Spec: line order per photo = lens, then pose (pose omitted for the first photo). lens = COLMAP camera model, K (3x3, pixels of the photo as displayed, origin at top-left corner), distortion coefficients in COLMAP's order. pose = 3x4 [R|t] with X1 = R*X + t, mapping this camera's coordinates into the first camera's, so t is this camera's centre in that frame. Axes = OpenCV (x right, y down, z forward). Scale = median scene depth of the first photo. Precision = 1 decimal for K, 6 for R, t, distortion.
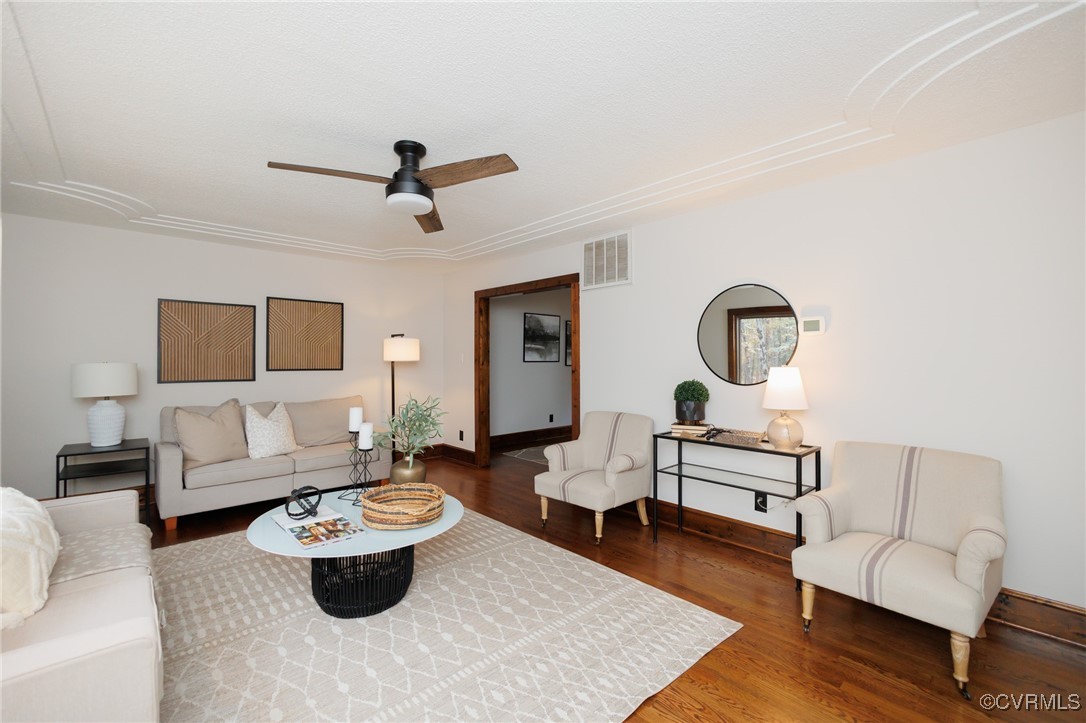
lens RADIAL K [[458.9, 0, 543.0], [0, 458.9, 361.5], [0, 0, 1]] dist [-0.009116, -0.000222]
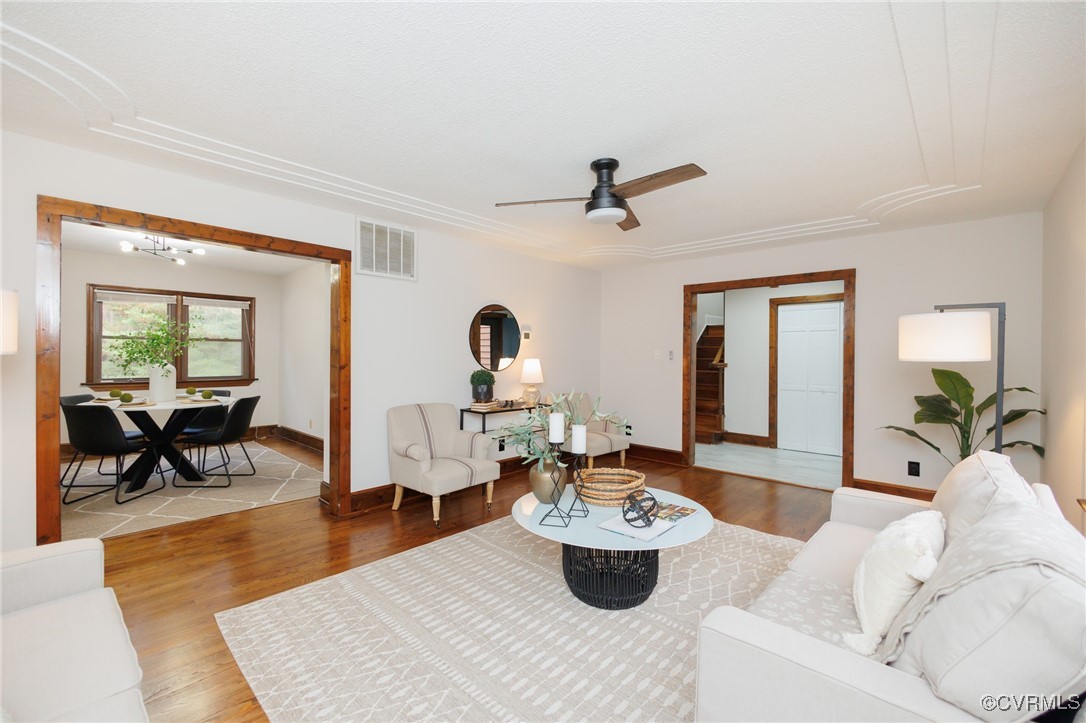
lens RADIAL K [[458.9, 0, 543.0], [0, 458.9, 361.5], [0, 0, 1]] dist [-0.009116, -0.000222]
pose [[-0.081903, -0.020623, 0.996427, -1.025265], [-0.011199, 0.999742, 0.019771, -0.010892], [-0.996577, -0.009539, -0.082113, 0.909824]]
